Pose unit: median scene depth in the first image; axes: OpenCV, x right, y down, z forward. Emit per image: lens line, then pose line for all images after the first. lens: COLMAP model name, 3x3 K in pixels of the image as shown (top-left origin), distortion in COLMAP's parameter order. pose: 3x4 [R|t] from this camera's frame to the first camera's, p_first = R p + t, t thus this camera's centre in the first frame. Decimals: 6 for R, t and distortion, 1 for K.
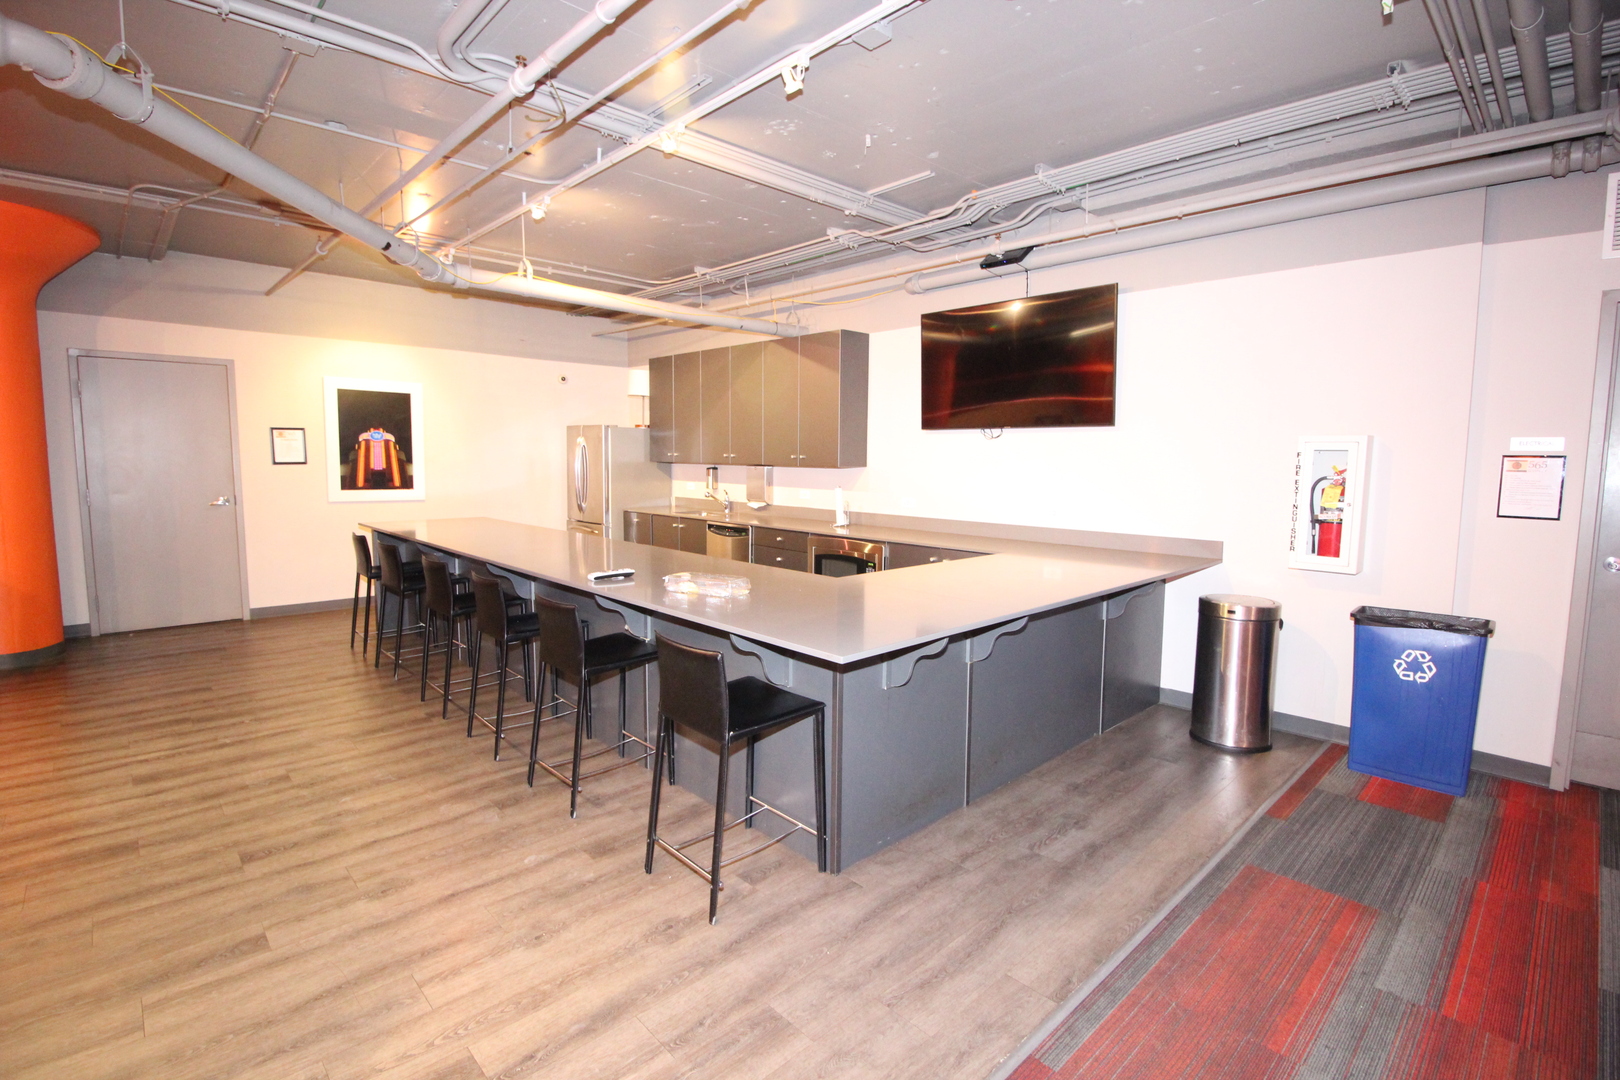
lens RADIAL K [[747.4, 0, 809.7], [0, 747.4, 531.7], [0, 0, 1]] dist [-0.008249, -0.001042]
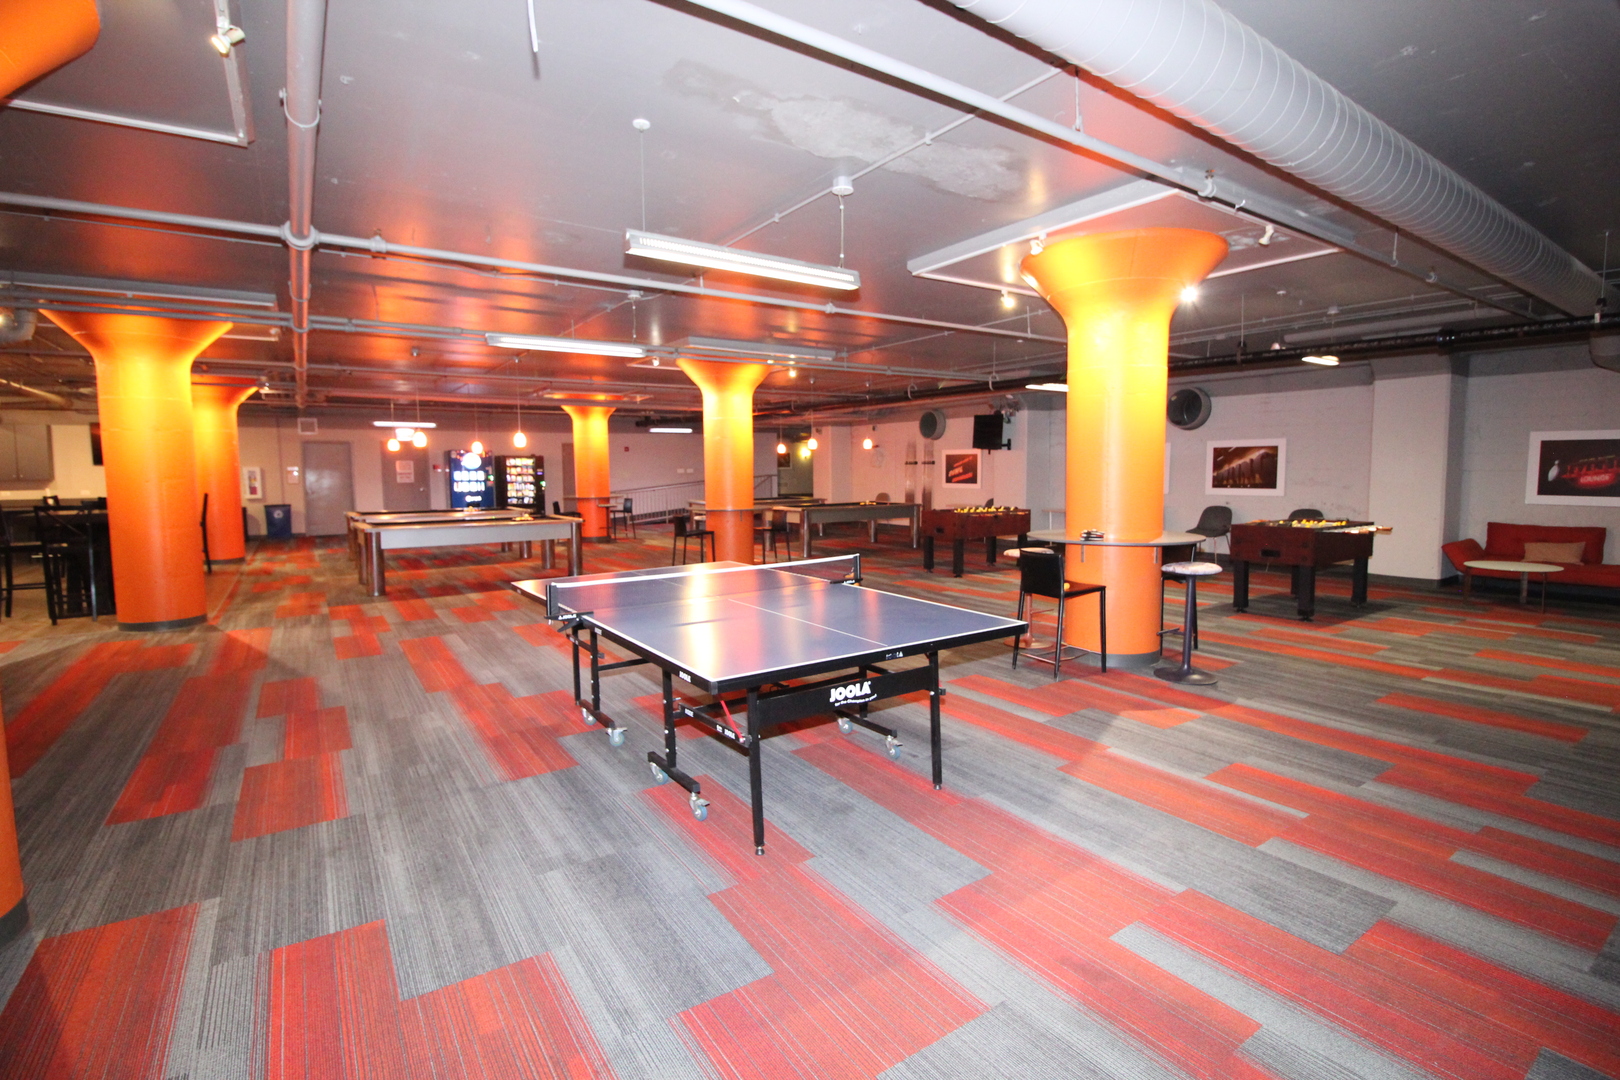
lens RADIAL K [[747.4, 0, 822.3], [0, 747.4, 536.3], [0, 0, 1]] dist [-0.008249, -0.001042]
pose [[0.163094, -0.089372, 0.982554, -3.230356], [0.105374, 0.991770, 0.072719, 0.325259], [-0.980967, 0.091676, 0.171169, -3.145458]]
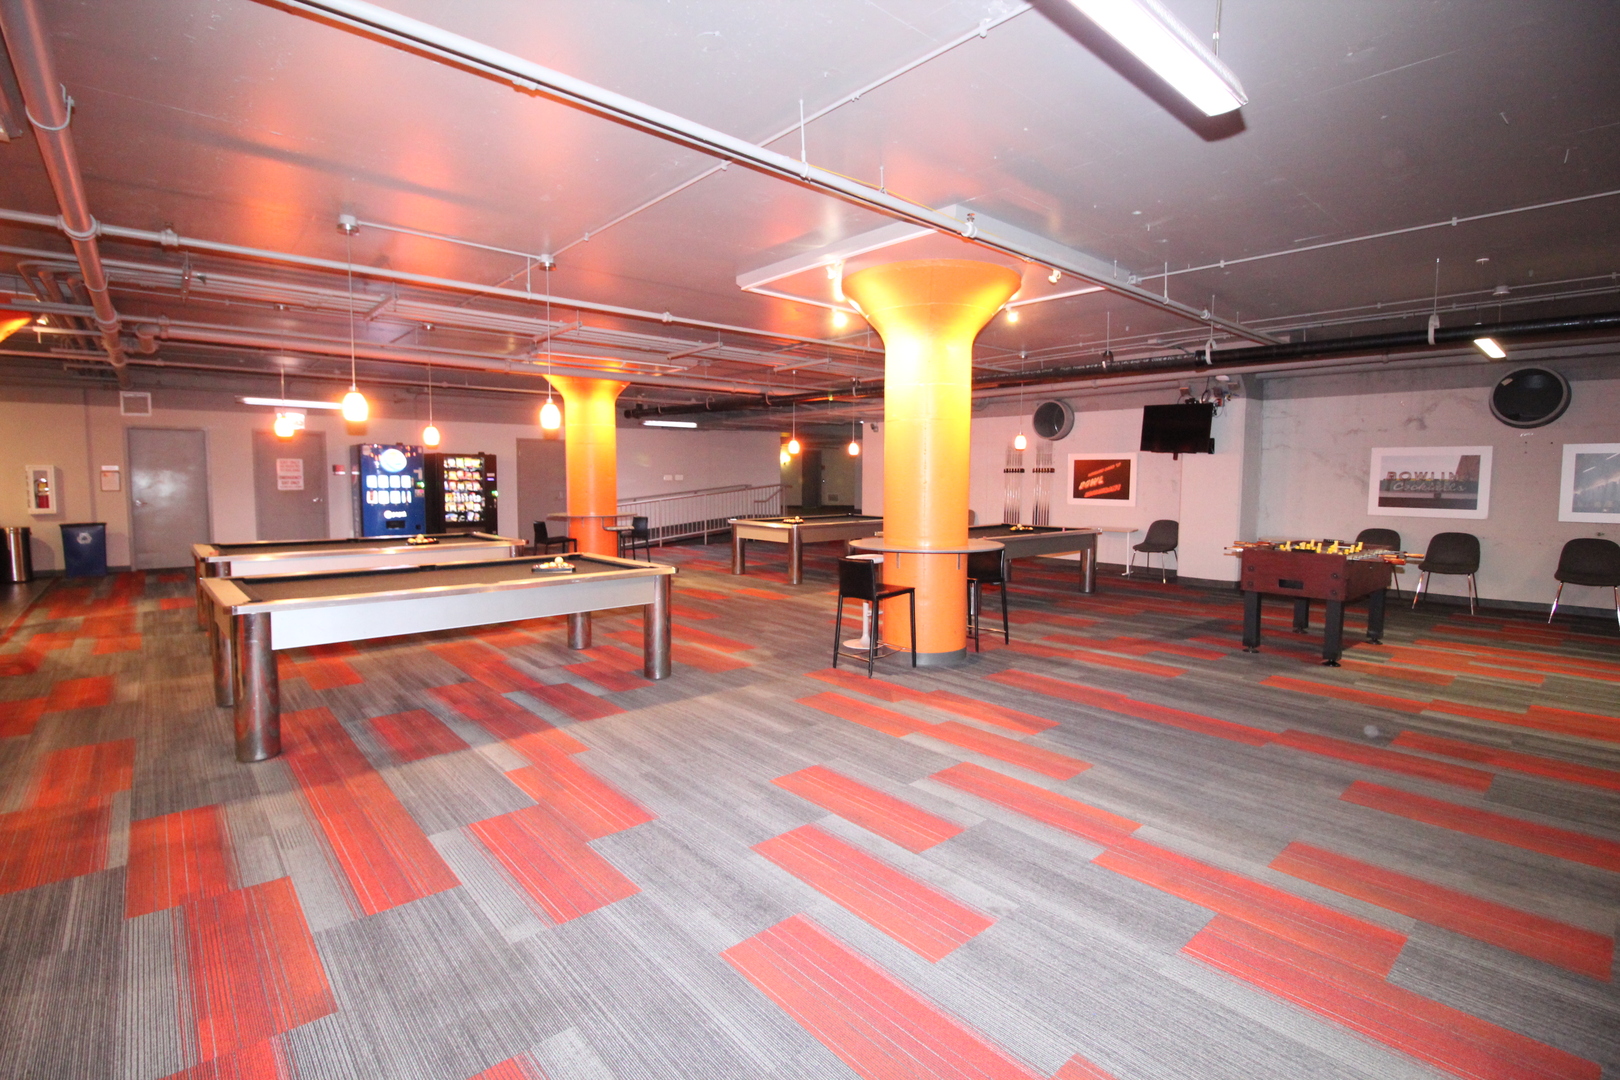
lens RADIAL K [[747.4, 0, 798.4], [0, 747.4, 533.2], [0, 0, 1]] dist [-0.008249, -0.001042]
pose [[0.056808, -0.074972, 0.995566, -2.034472], [0.095659, 0.992998, 0.069320, 0.217678], [-0.993792, 0.091297, 0.063582, -2.102393]]
